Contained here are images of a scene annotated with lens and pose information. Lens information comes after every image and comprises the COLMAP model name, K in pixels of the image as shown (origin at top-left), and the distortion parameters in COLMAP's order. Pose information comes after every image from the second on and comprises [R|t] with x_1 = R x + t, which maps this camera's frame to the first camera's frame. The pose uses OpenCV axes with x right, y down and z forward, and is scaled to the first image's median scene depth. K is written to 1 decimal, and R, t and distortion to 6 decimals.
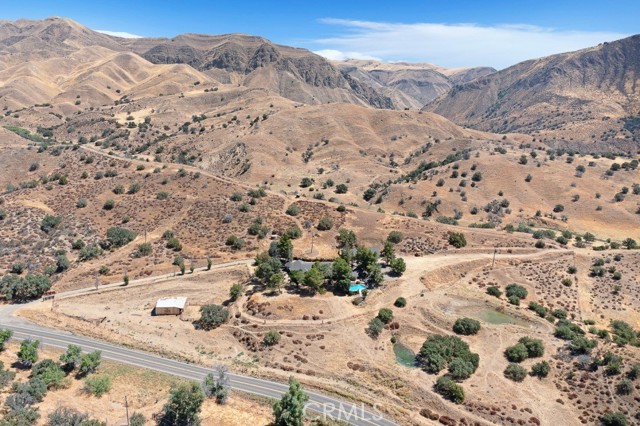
lens RADIAL K [[503.9, 0, 318.5], [0, 503.9, 210.8], [0, 0, 1]] dist [-0.009622, 0.008343]
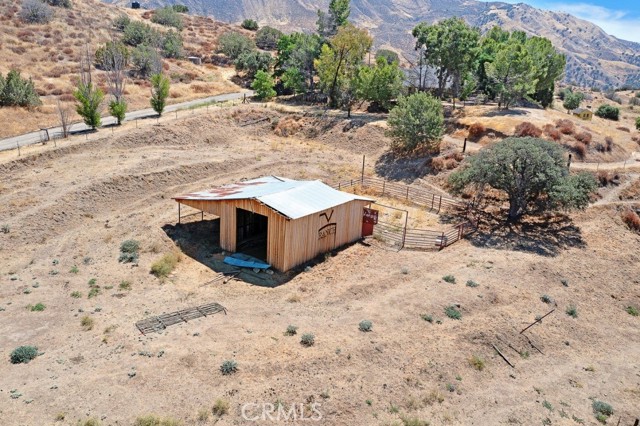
lens RADIAL K [[503.9, 0, 318.0], [0, 503.9, 210.7], [0, 0, 1]] dist [-0.009622, 0.008343]
pose [[0.666262, -0.197499, 0.719089, -0.153249], [0.155915, 0.979872, 0.124663, 0.062662], [-0.729236, 0.029058, 0.683645, 0.323302]]
